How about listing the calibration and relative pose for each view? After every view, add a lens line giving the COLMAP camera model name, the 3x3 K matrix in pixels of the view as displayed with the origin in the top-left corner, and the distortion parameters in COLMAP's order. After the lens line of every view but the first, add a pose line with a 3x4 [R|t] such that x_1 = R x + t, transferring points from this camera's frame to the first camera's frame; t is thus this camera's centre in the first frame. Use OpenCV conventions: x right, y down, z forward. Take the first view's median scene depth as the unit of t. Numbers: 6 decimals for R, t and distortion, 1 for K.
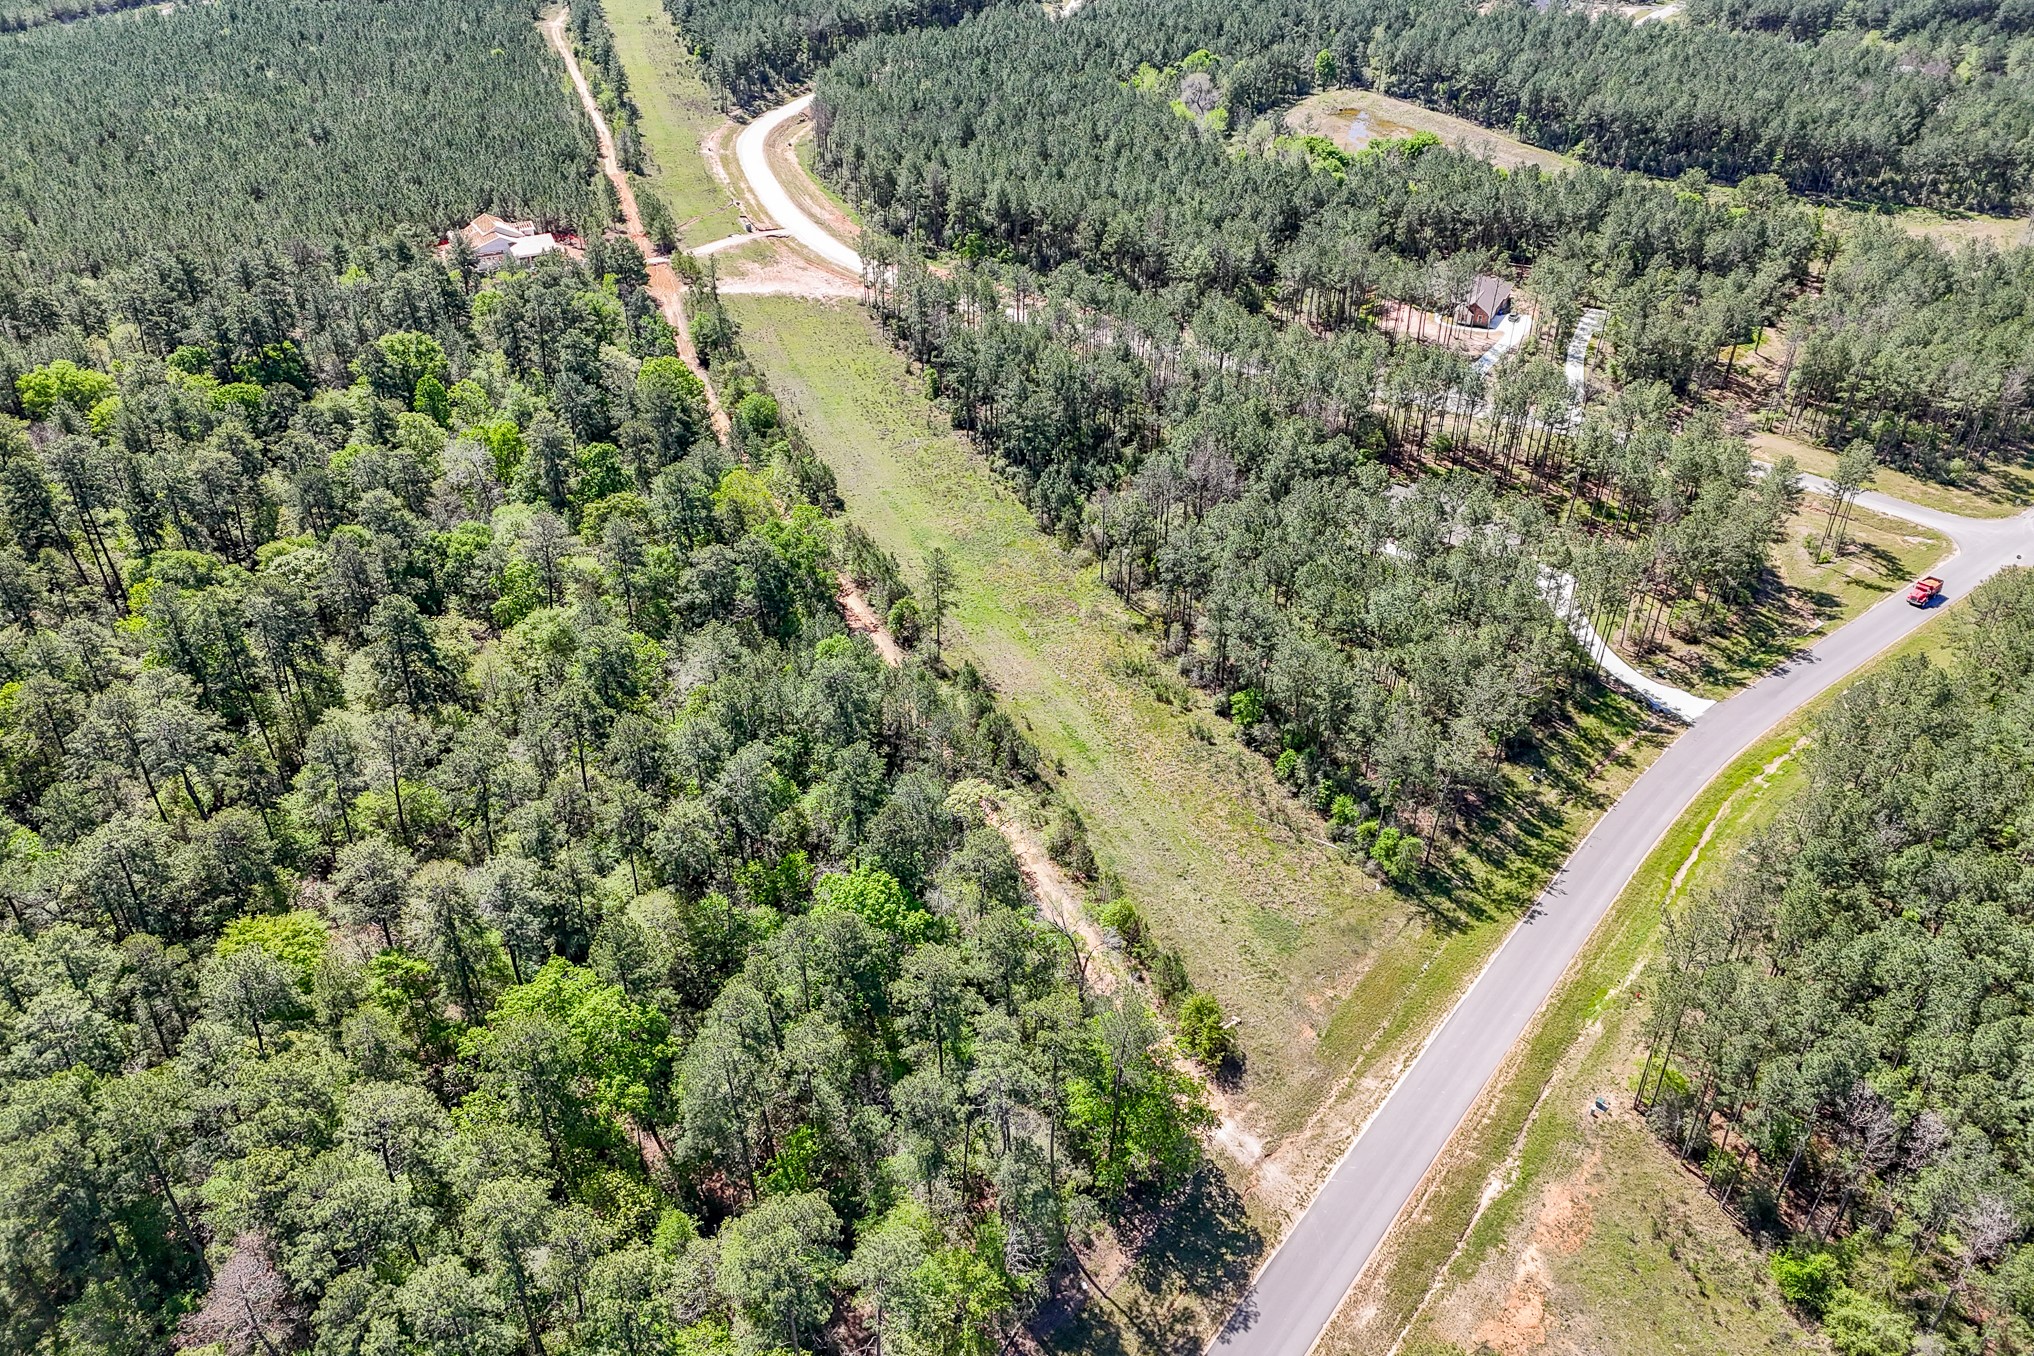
lens RADIAL K [[1478.8, 0, 1016.0], [0, 1478.8, 646.4], [0, 0, 1]] dist [0.078084, -0.072767]
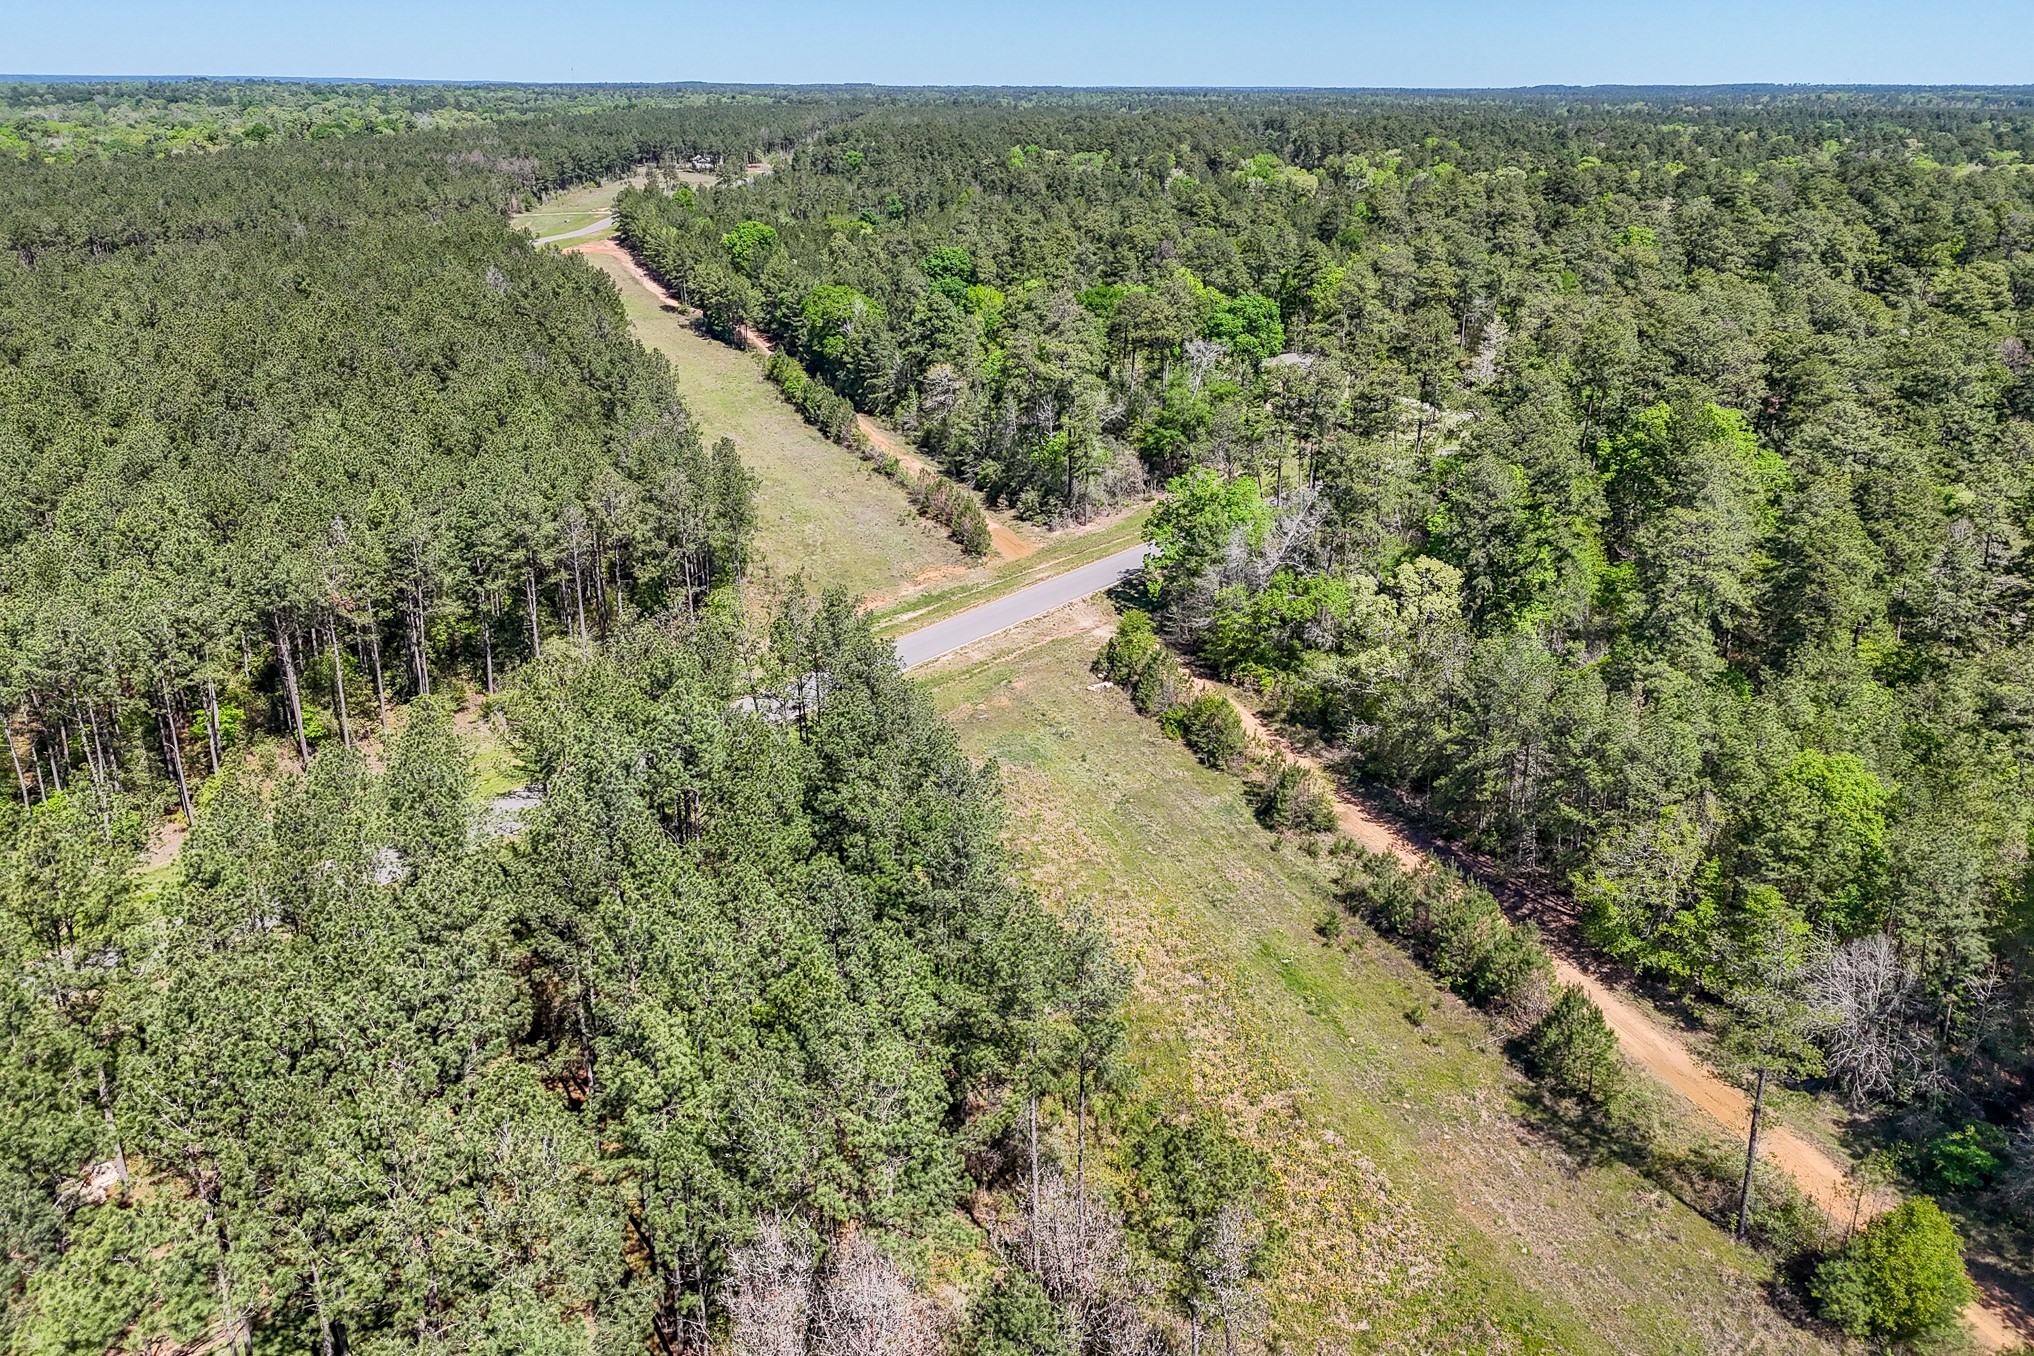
lens RADIAL K [[1478.8, 0, 1016.4], [0, 1478.8, 584.2], [0, 0, 1]] dist [0.078084, -0.072767]
pose [[-0.997670, -0.033939, 0.059182, 0.108874], [0.024149, 0.635643, 0.771605, -0.395578], [-0.063806, 0.771237, -0.633343, 1.180040]]
